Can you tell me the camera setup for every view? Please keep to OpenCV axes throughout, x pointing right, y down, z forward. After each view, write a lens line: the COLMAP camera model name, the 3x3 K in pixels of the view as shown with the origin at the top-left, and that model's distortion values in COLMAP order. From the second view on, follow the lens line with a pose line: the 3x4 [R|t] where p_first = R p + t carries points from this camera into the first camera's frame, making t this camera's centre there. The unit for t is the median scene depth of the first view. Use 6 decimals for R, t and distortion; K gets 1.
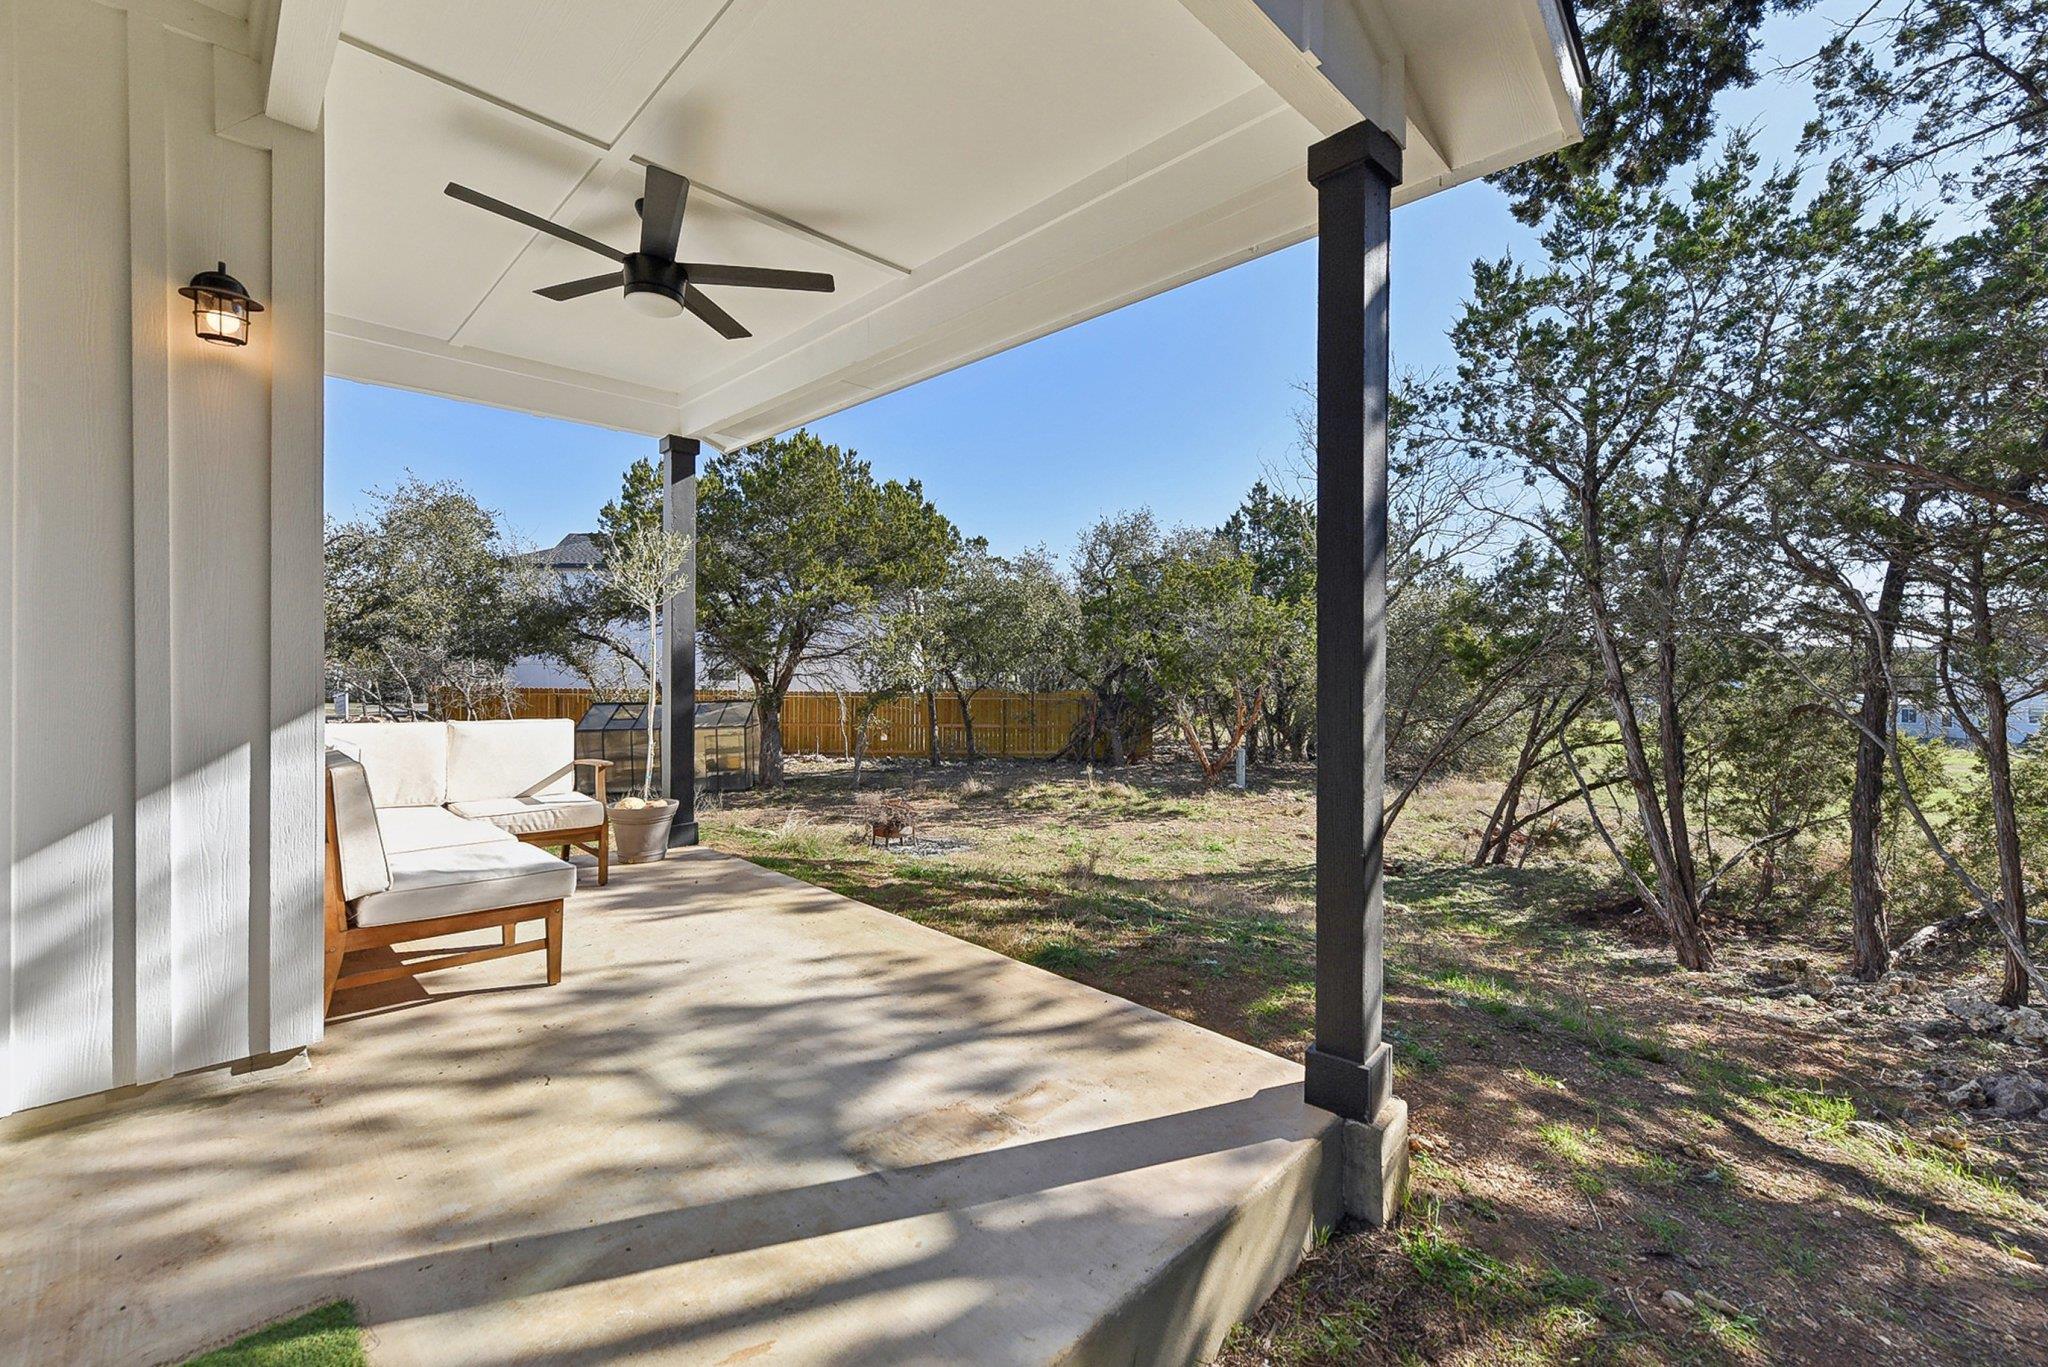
lens RADIAL K [[821.2, 0, 1016.6], [0, 821.2, 670.9], [0, 0, 1]] dist [0.000803, -0.000332]
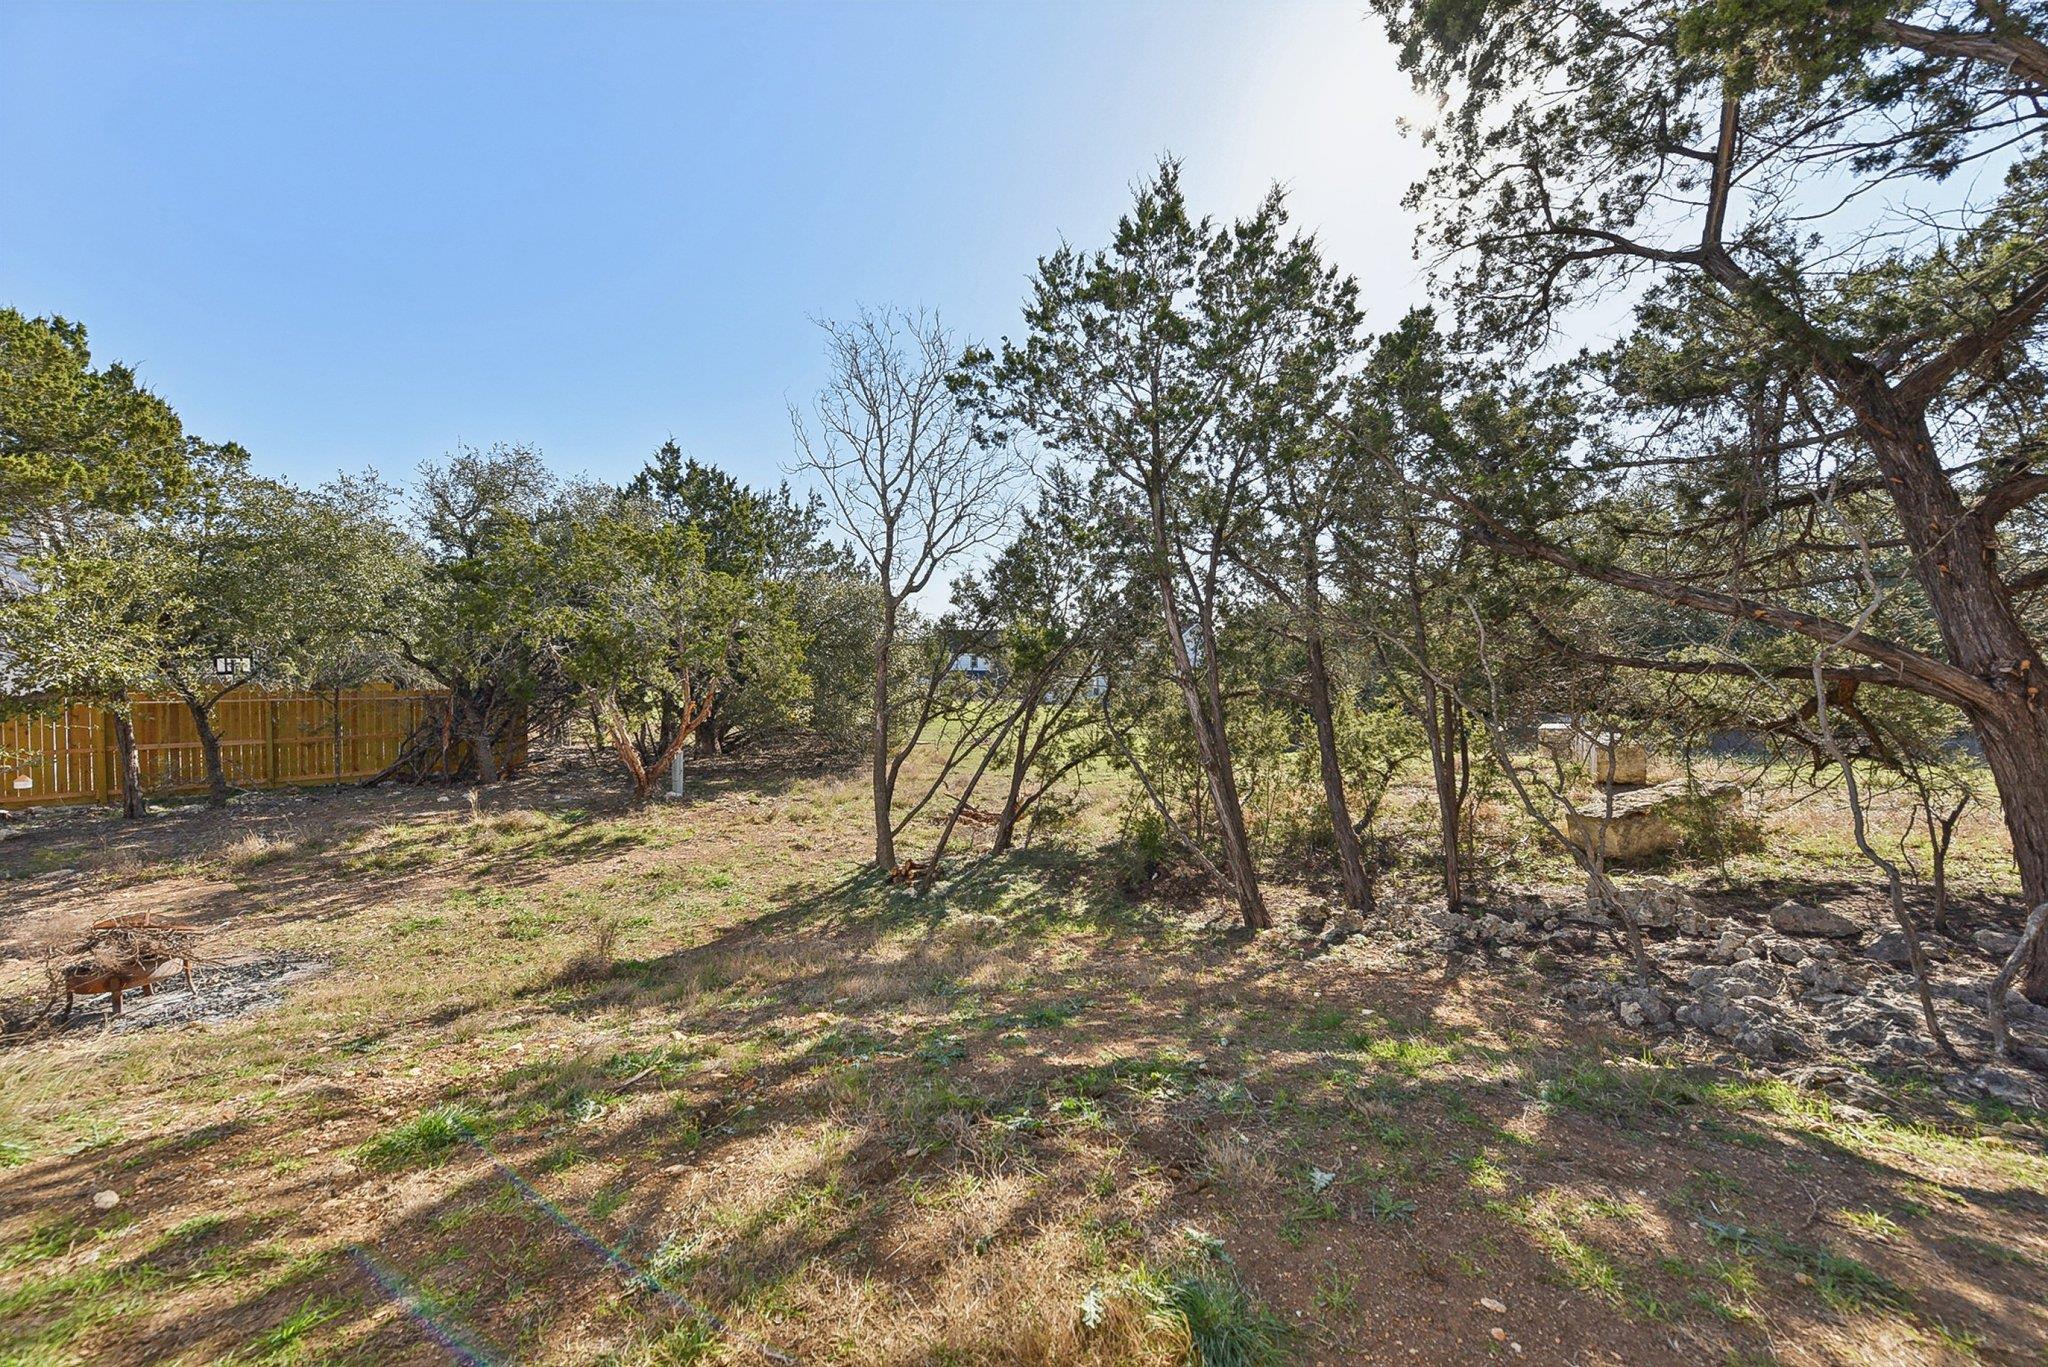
lens RADIAL K [[806.1, 0, 1021.3], [0, 806.1, 690.5], [0, 0, 1]] dist [0.000303, -0.000297]
pose [[0.709280, -0.025960, 0.704449, -0.064926], [-0.001720, 0.999255, 0.038555, -0.000618], [-0.704925, -0.028558, 0.708706, 0.162189]]
